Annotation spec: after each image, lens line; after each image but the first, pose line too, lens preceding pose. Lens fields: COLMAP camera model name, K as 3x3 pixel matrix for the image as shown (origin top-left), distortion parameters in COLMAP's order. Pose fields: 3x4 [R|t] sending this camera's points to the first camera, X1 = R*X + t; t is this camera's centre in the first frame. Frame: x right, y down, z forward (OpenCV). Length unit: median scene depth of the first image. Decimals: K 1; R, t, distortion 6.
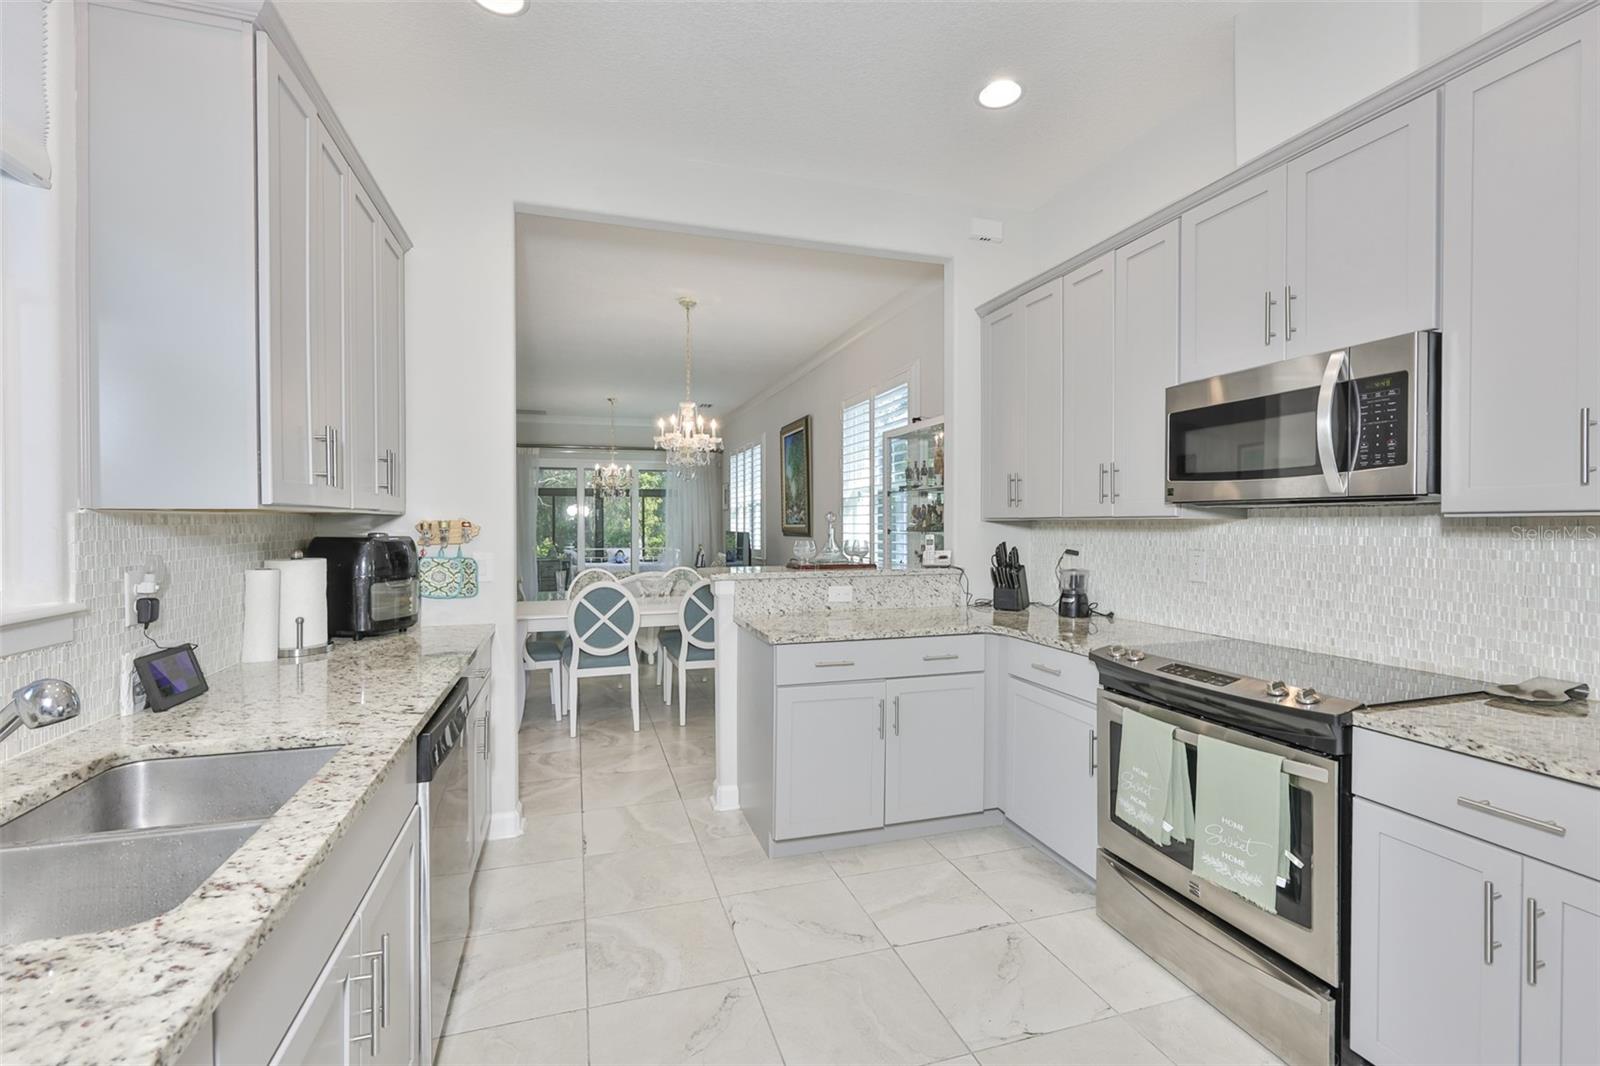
lens RADIAL K [[677.3, 0, 788.8], [0, 677.3, 529.4], [0, 0, 1]] dist [0.000012, 0.000050]
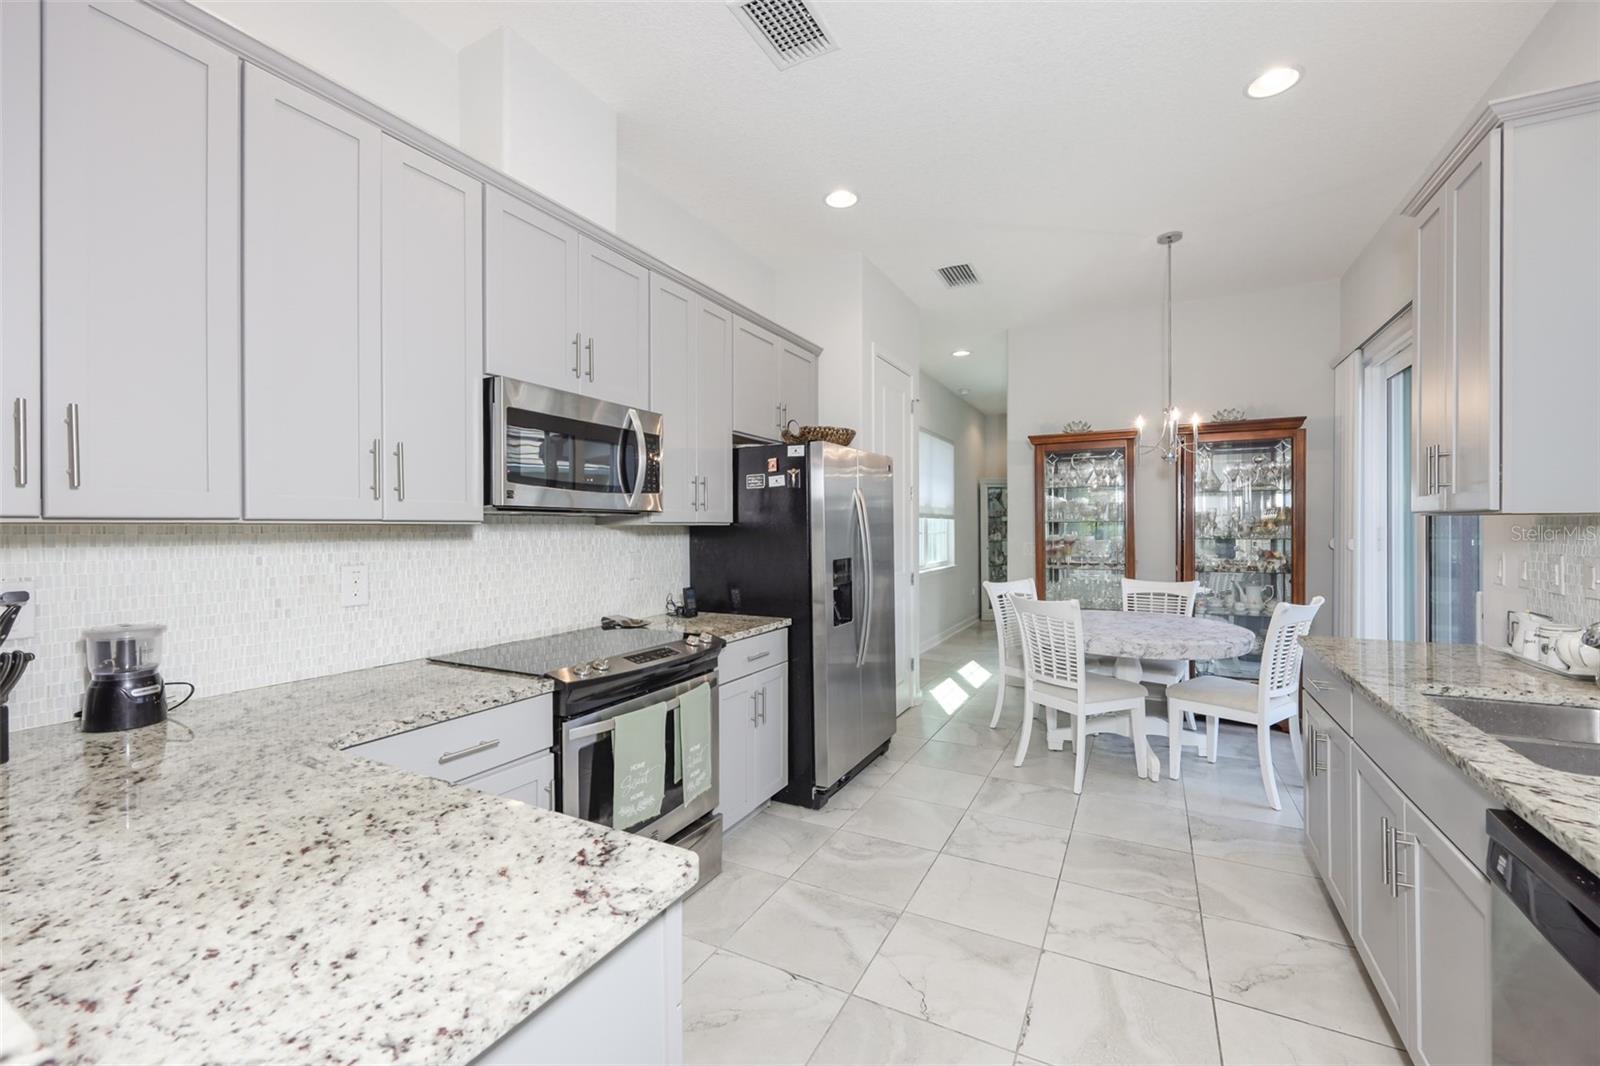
lens RADIAL K [[677.3, 0, 788.8], [0, 677.3, 529.4], [0, 0, 1]] dist [0.000012, 0.000050]
pose [[-0.702819, -0.002469, 0.711364, -0.414304], [0.007095, 0.999920, 0.010481, -0.018456], [-0.711333, 0.012413, -0.702746, 1.663157]]
